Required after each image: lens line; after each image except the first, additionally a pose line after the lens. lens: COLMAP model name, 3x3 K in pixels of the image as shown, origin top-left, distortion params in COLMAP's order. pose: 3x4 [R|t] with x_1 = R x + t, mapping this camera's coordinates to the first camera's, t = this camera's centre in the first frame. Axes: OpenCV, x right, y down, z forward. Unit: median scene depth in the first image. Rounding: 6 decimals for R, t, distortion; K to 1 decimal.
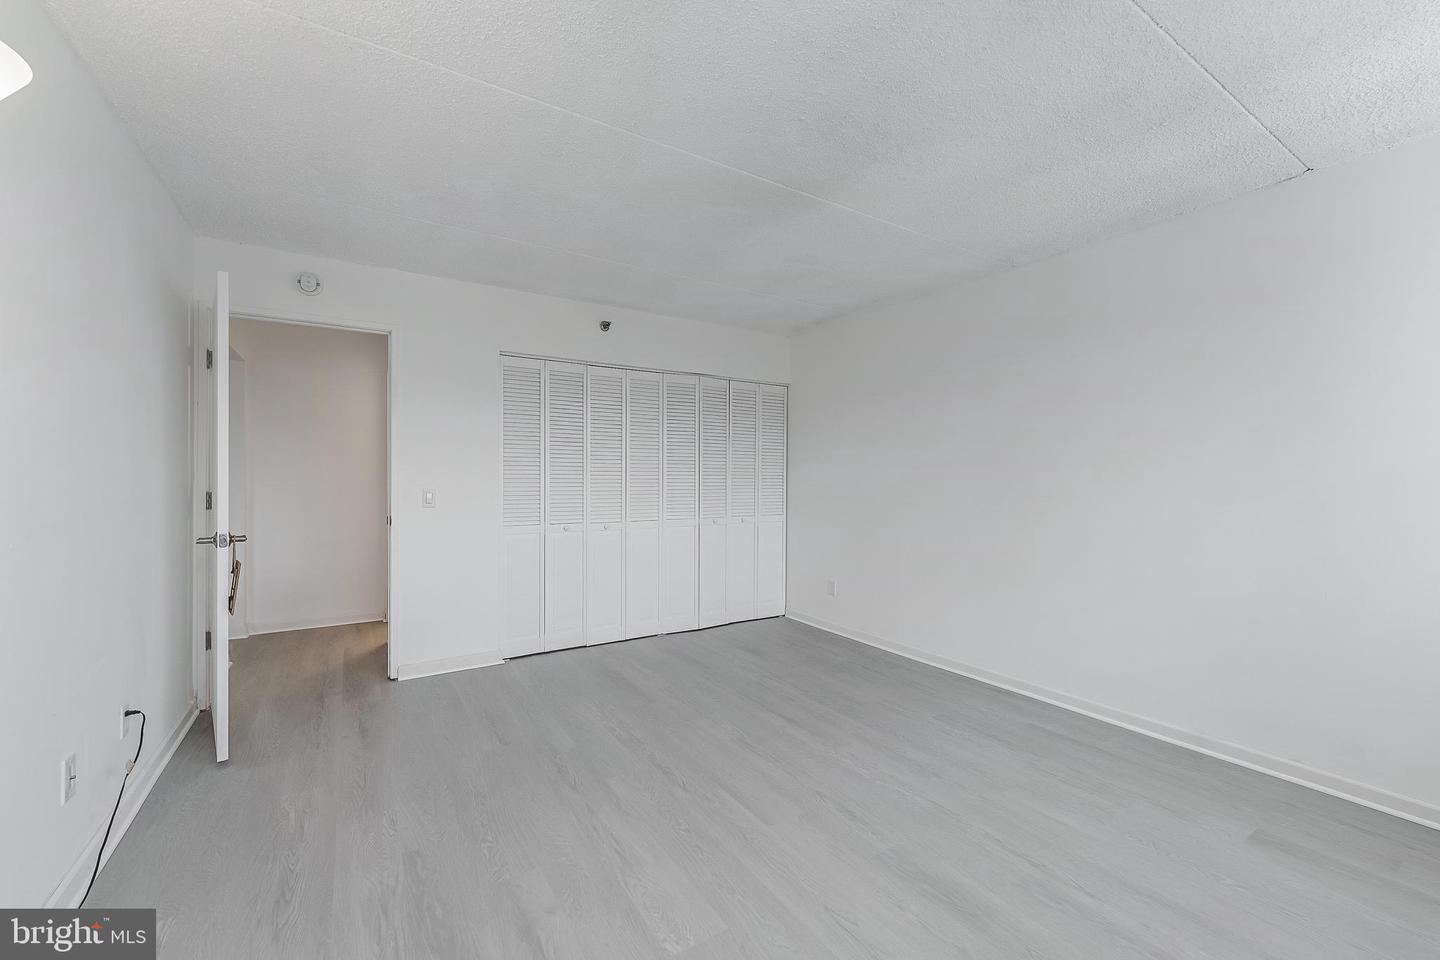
lens RADIAL K [[573.4, 0, 722.0], [0, 573.4, 476.2], [0, 0, 1]] dist [0.002687, 0.000113]
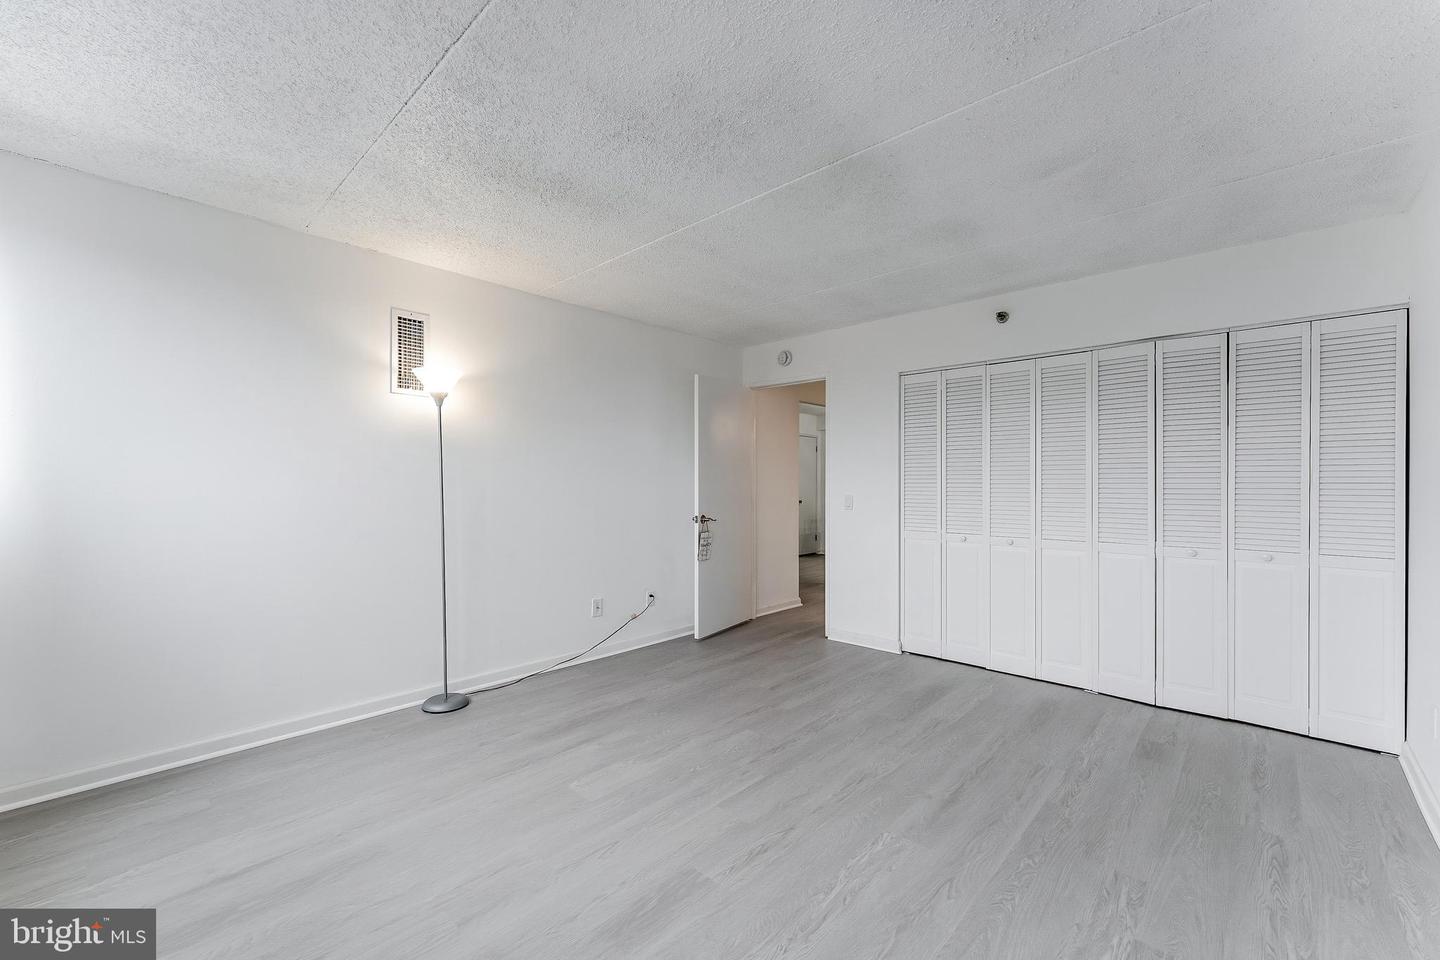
lens RADIAL K [[573.4, 0, 722.0], [0, 573.4, 476.2], [0, 0, 1]] dist [0.002687, 0.000113]
pose [[0.261095, -0.016804, -0.965167, 0.600246], [-0.000065, 0.999848, -0.017426, 0.002722], [0.965313, 0.004612, 0.261055, 0.379017]]
